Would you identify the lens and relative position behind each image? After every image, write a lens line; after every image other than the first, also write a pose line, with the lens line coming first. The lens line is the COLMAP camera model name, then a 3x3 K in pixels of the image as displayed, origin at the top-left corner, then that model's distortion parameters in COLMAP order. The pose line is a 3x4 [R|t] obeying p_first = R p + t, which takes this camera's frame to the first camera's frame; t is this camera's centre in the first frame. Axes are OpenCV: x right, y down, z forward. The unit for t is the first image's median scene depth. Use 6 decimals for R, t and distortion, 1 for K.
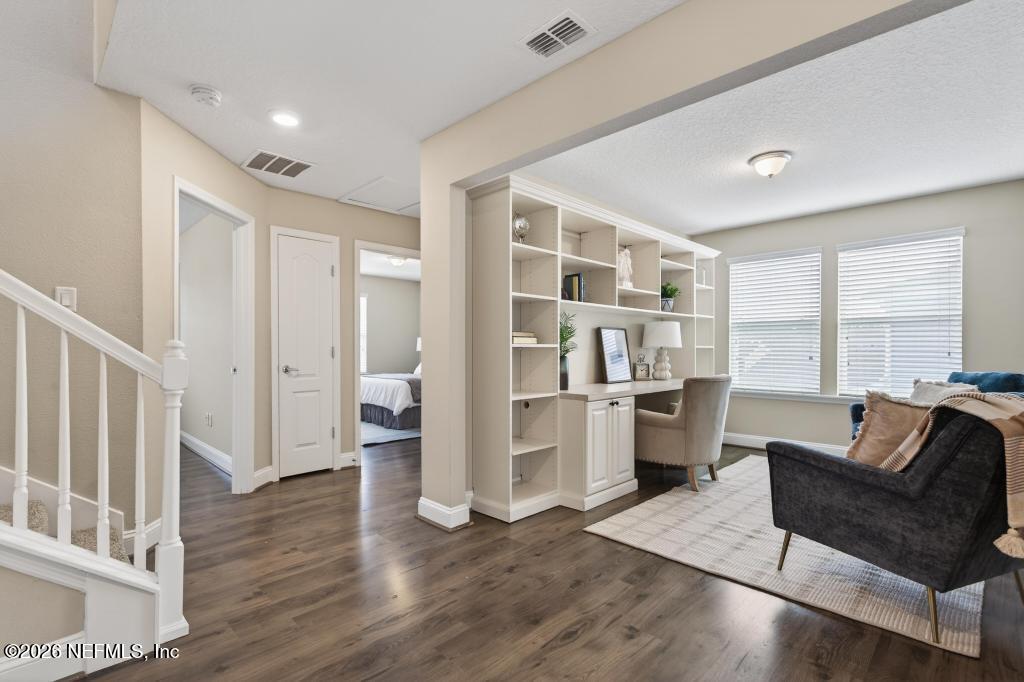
lens RADIAL K [[490.5, 0, 509.0], [0, 490.5, 343.9], [0, 0, 1]] dist [0.001797, -0.000991]
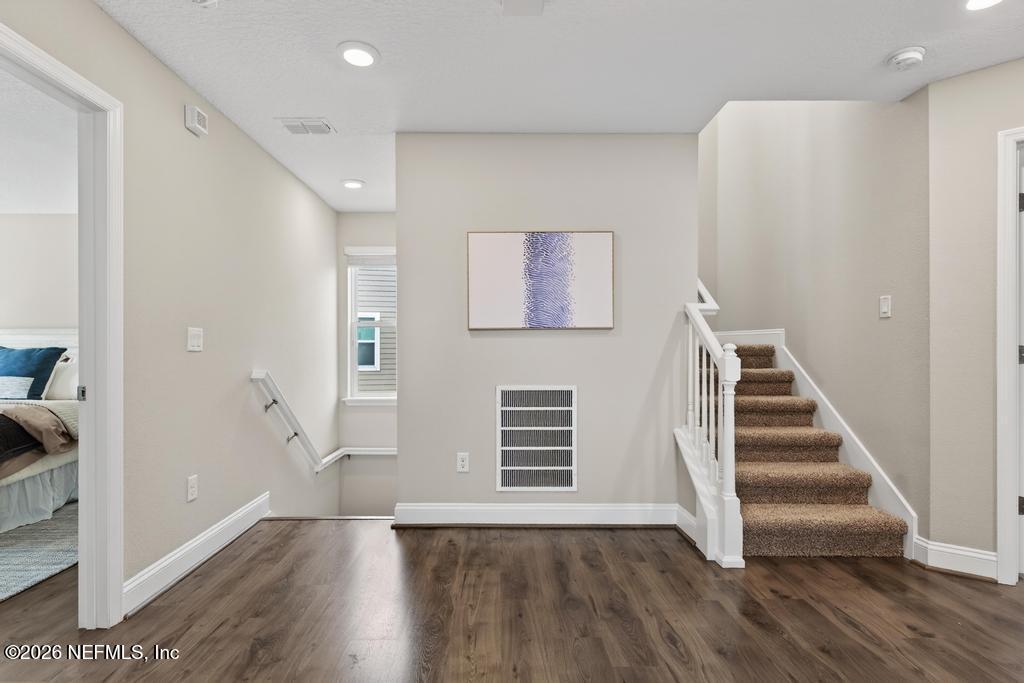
lens RADIAL K [[490.5, 0, 507.3], [0, 490.5, 346.0], [0, 0, 1]] dist [0.001797, -0.000991]
pose [[-0.680921, -0.002464, -0.732353, 0.535157], [0.003729, 0.999970, -0.006832, 0.001374], [0.732348, -0.007383, -0.680891, 1.116956]]
